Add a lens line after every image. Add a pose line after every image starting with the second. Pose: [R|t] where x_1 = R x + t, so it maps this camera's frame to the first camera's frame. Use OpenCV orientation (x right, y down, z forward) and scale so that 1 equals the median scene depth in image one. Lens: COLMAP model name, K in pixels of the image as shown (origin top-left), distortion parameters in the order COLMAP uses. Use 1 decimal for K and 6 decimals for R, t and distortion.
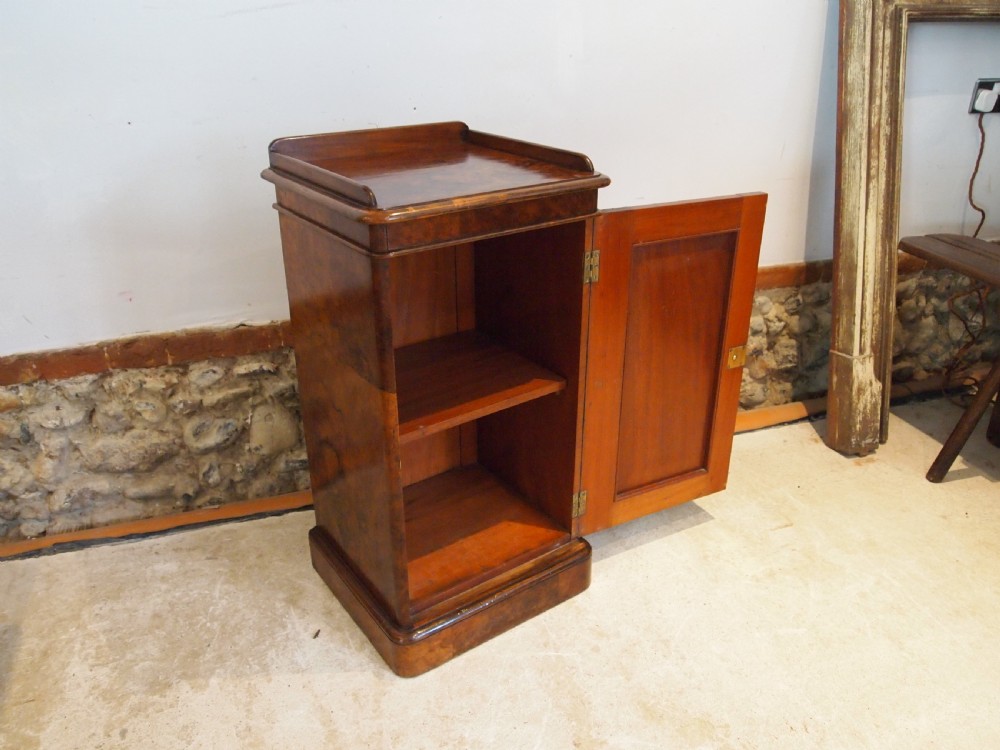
lens RADIAL K [[796.4, 0, 500.0], [0, 796.4, 375.0], [0, 0, 1]] dist [-0.055048, 0.007438]
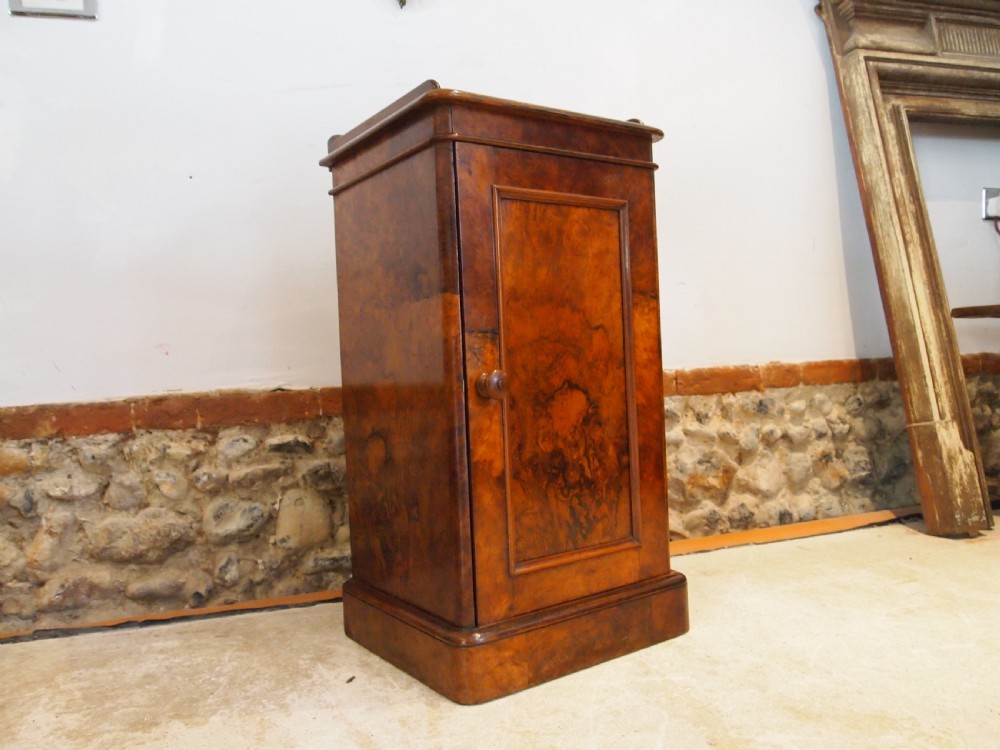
lens RADIAL K [[796.4, 0, 500.0], [0, 796.4, 375.0], [0, 0, 1]] dist [-0.055048, 0.007438]
pose [[0.998943, -0.044583, -0.011193, -0.051590], [0.035842, 0.907927, -0.417593, 0.319275], [0.028780, 0.416751, 0.908565, 0.140342]]
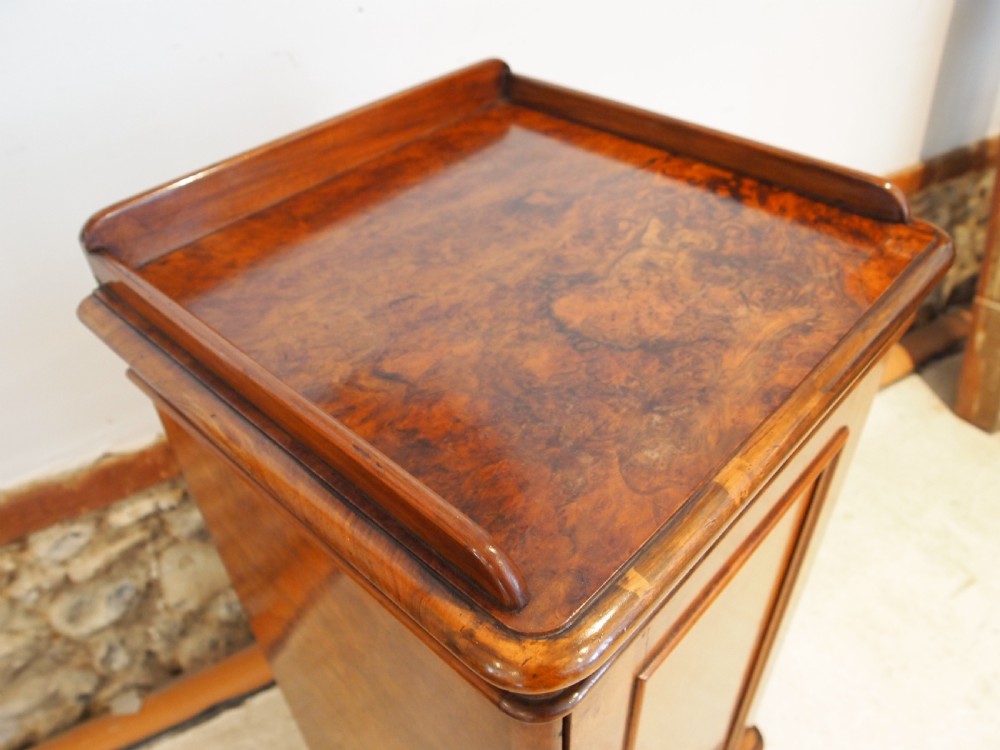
lens RADIAL K [[781.4, 0, 500.0], [0, 781.4, 375.0], [0, 0, 1]] dist [-0.049536, -0.004729]
pose [[0.979291, -0.157129, 0.127669, -0.113246], [0.120001, 0.958380, 0.259053, -0.220164], [-0.163060, -0.238368, 0.957388, 0.443269]]
